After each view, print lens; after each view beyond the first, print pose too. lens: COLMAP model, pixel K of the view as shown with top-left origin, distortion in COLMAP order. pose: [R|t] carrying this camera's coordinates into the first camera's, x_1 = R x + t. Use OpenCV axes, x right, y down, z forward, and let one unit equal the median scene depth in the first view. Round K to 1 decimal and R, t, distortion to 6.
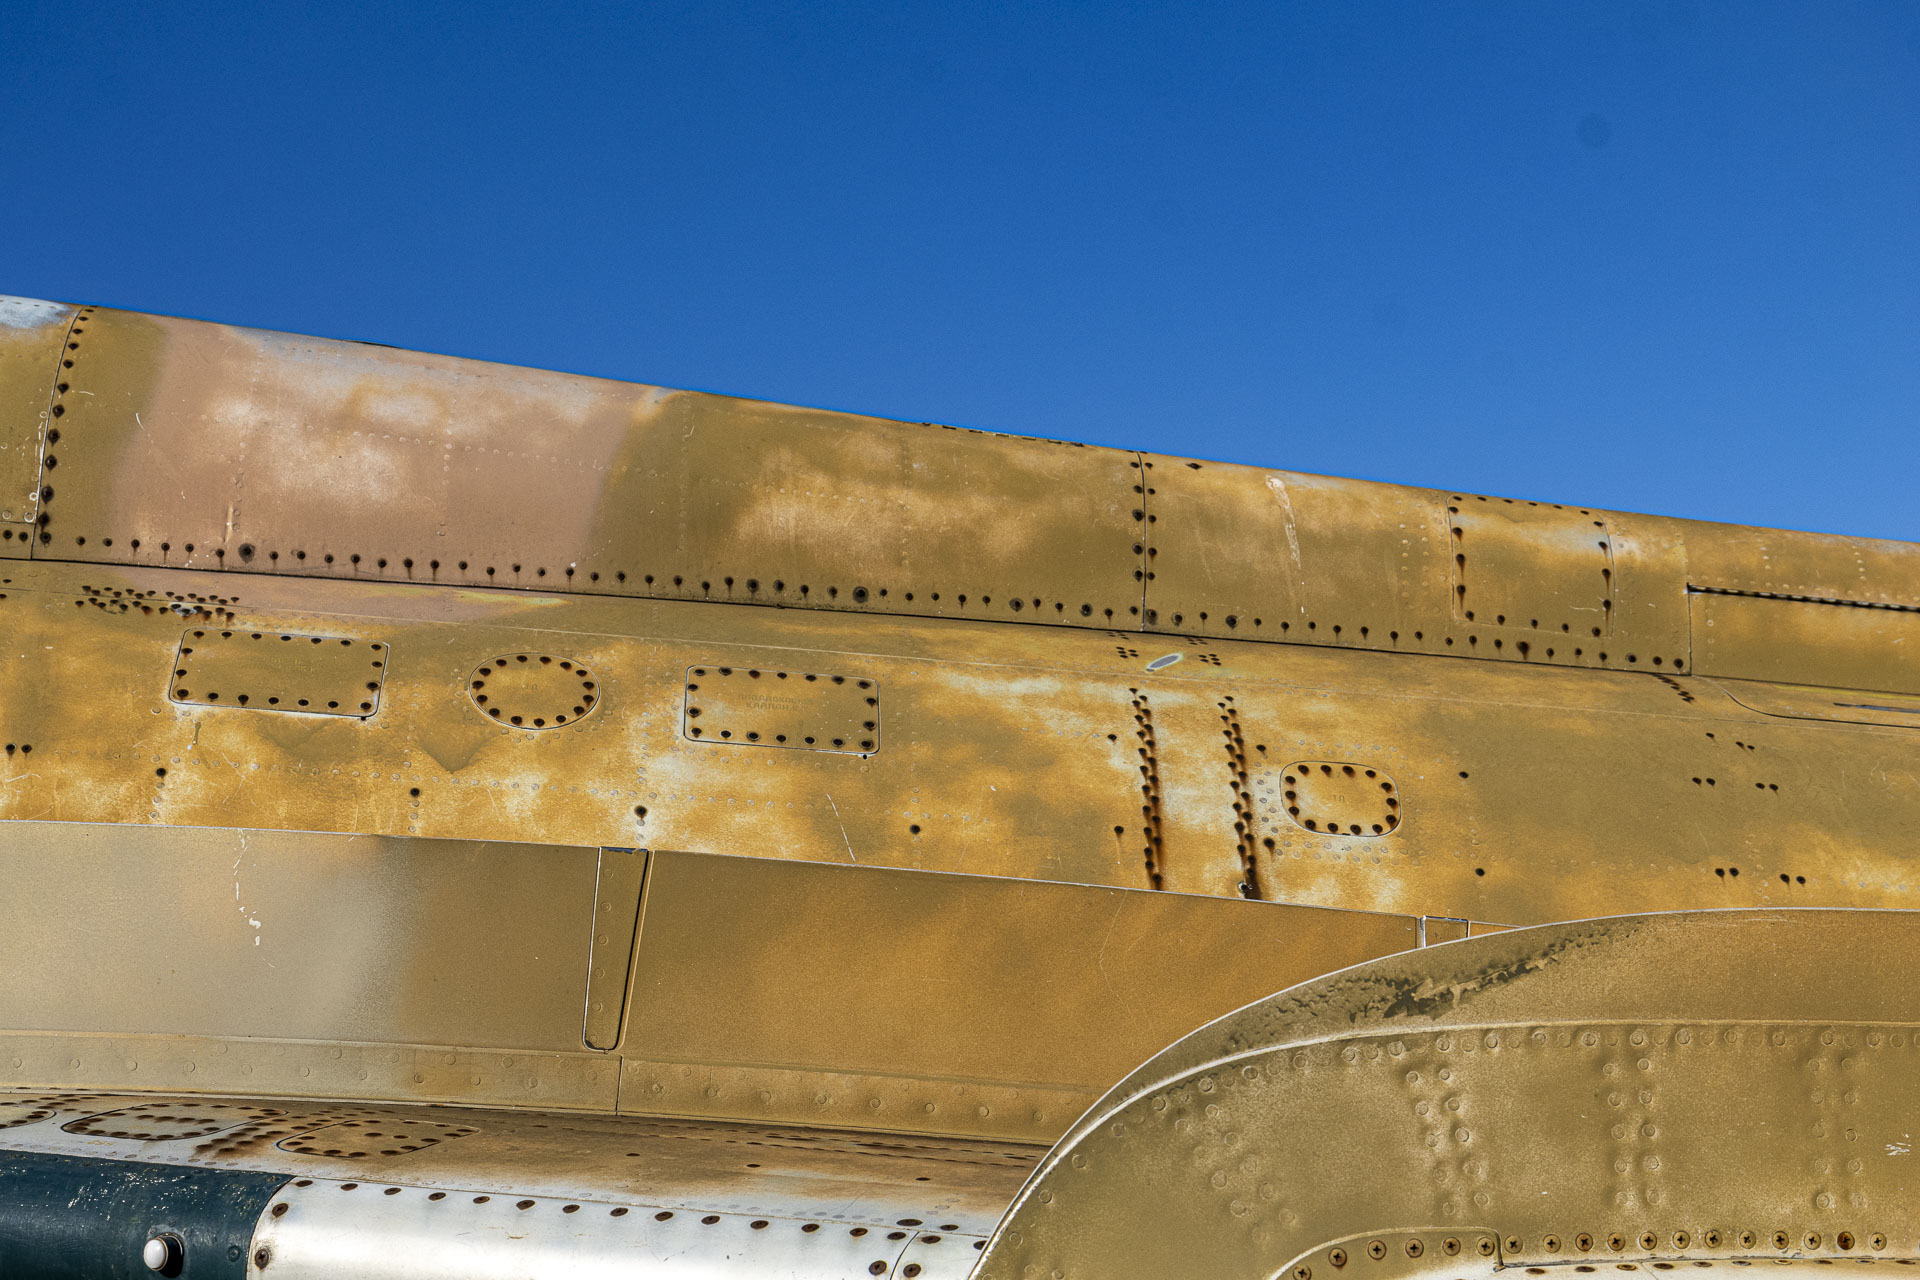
lens RADIAL K [[3396.9, 0, 899.8], [0, 3396.9, 609.6], [0, 0, 1]] dist [-0.010614, -0.107248]
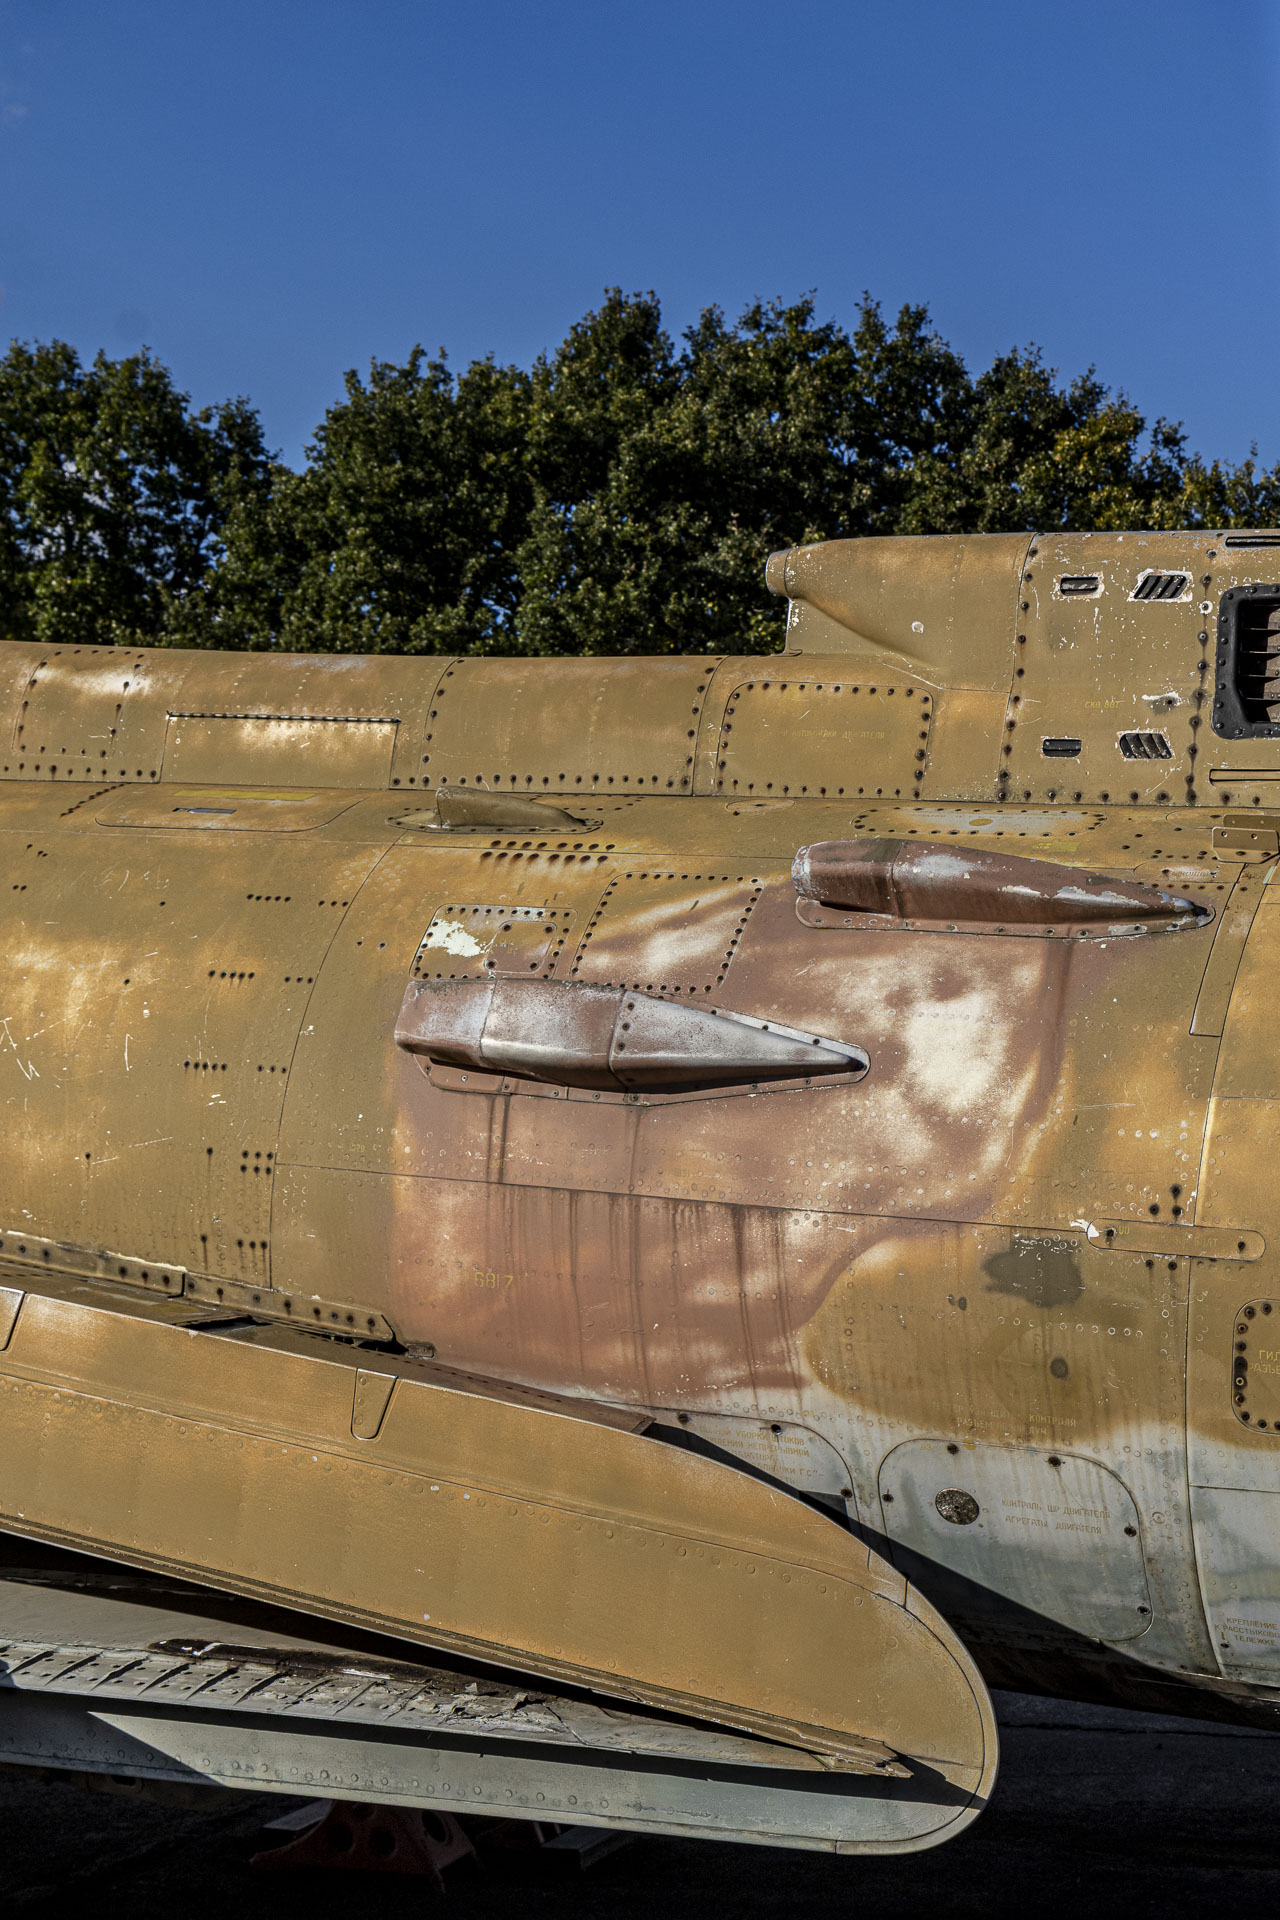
lens RADIAL K [[3359.7, 0, 640.0], [0, 3359.7, 960.0], [0, 0, 1]] dist [0.020550, -0.109454]
pose [[0.852821, -0.020185, -0.521813, 1.215134], [0.108259, 0.984377, 0.138856, -0.084064], [0.510858, -0.174910, 0.841683, -0.021987]]
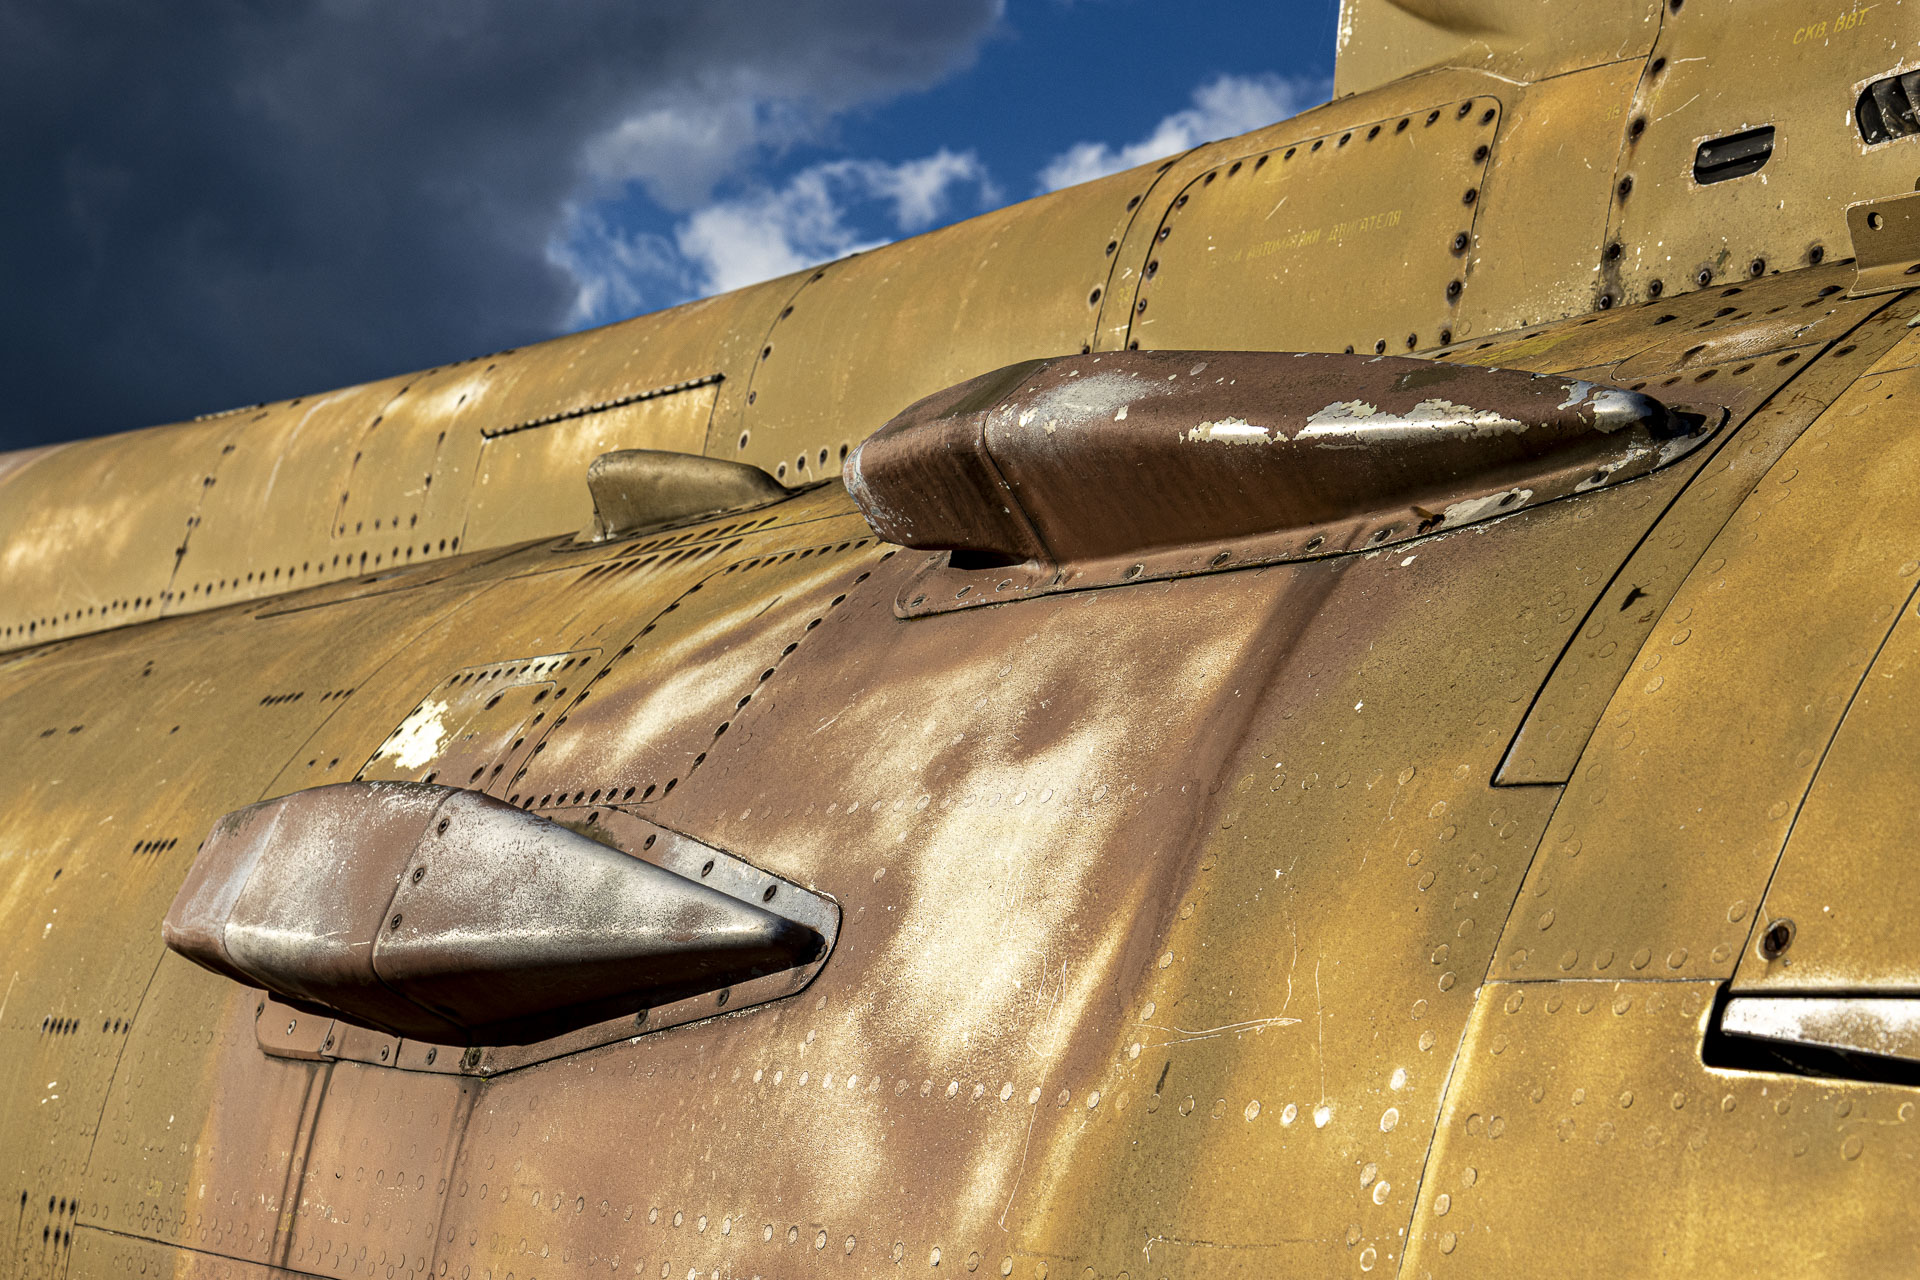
lens RADIAL K [[3501.9, 0, 956.9], [0, 3501.9, 640.7], [0, 0, 1]] dist [0.011423, -0.027045]
pose [[0.444883, -0.145412, -0.883705, 1.067496], [0.155174, 0.984322, -0.083849, 0.130254], [0.882043, -0.099825, 0.460472, 0.835112]]
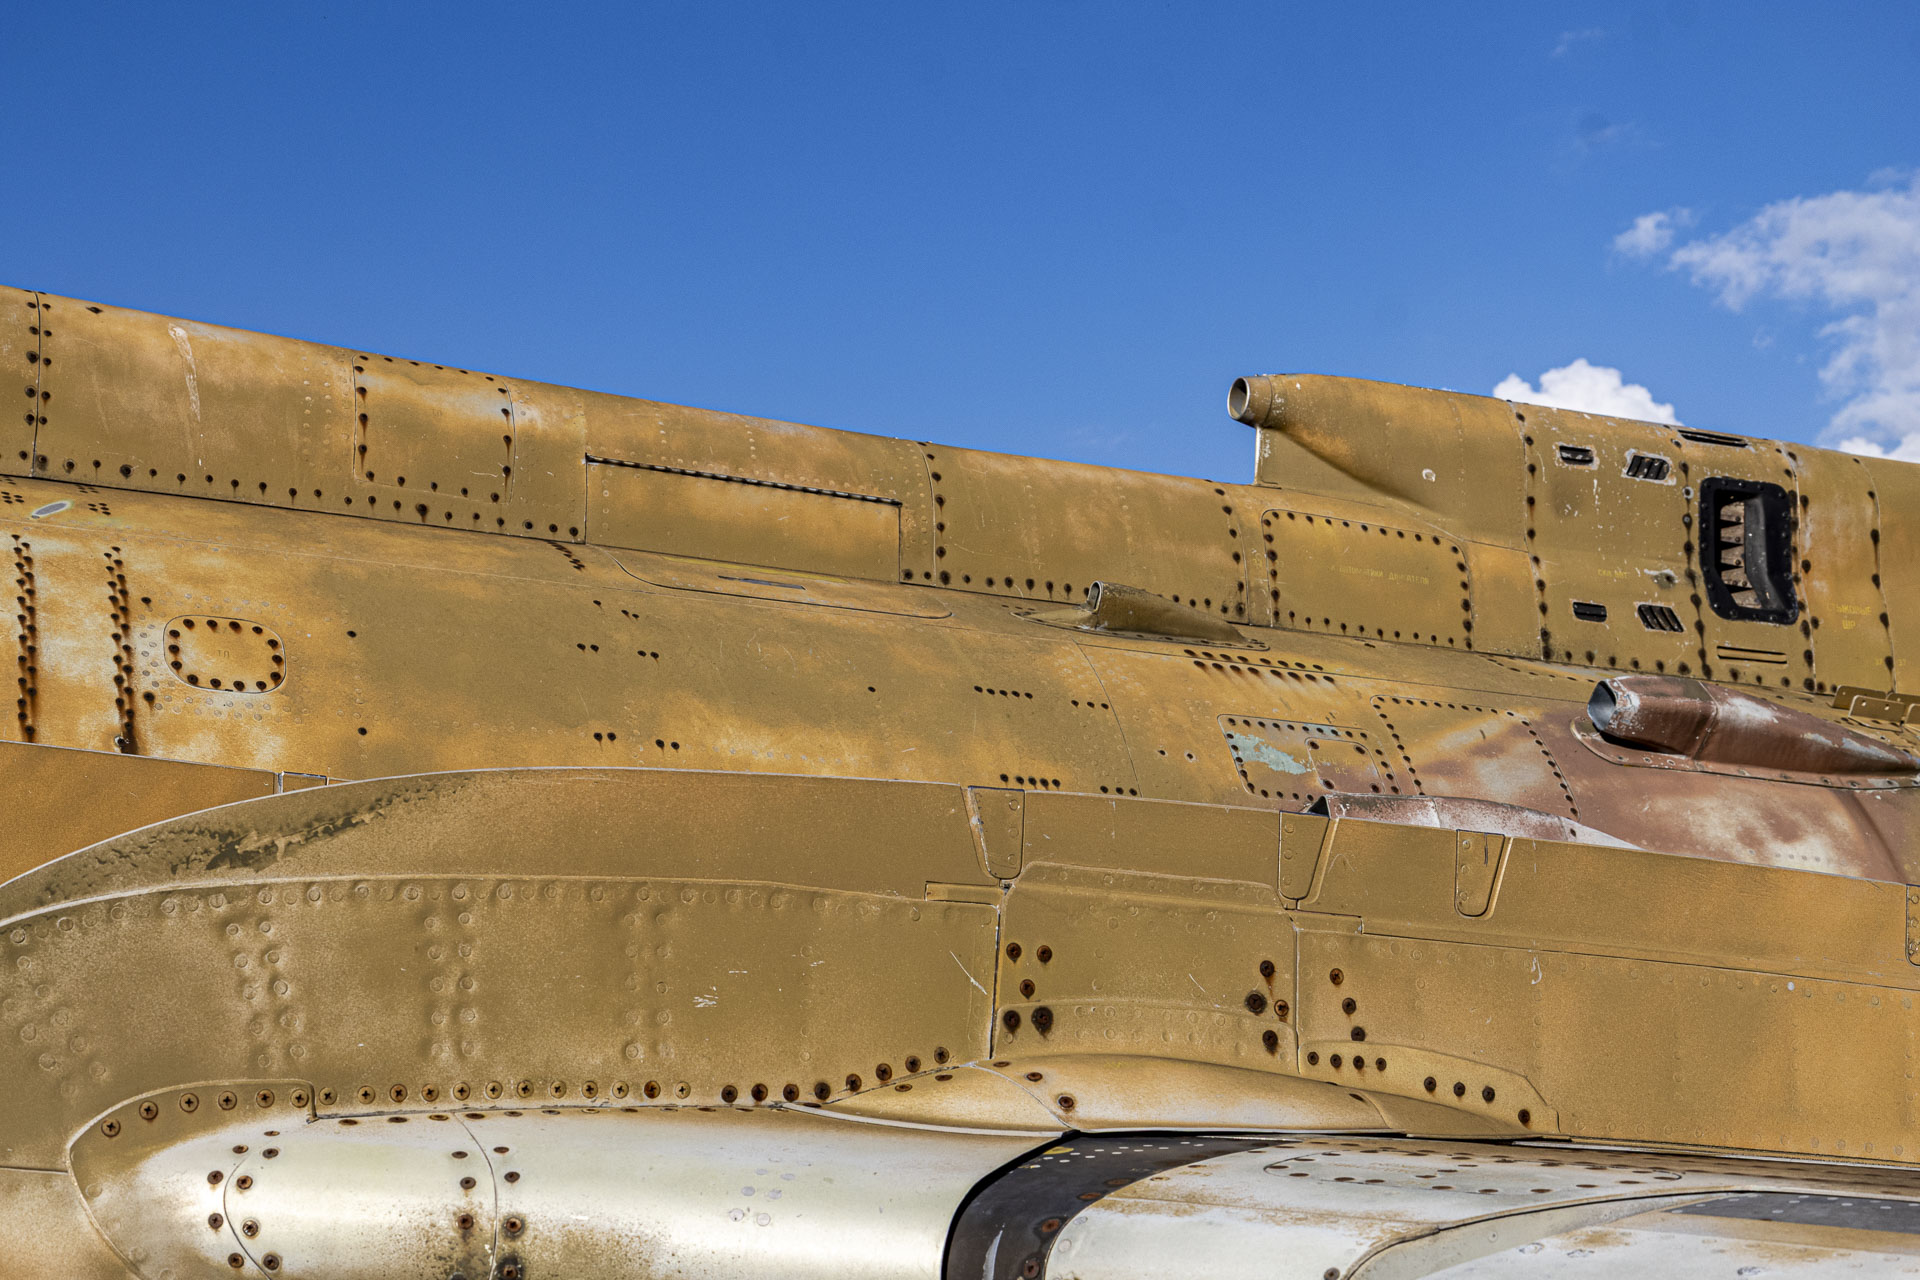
lens RADIAL K [[3396.9, 0, 899.8], [0, 3396.9, 609.6], [0, 0, 1]] dist [-0.010614, -0.107248]
pose [[0.953073, 0.031905, 0.301055, 0.018960], [-0.043826, 0.998497, 0.032925, 0.001534], [-0.299552, -0.044573, 0.953038, -0.001071]]
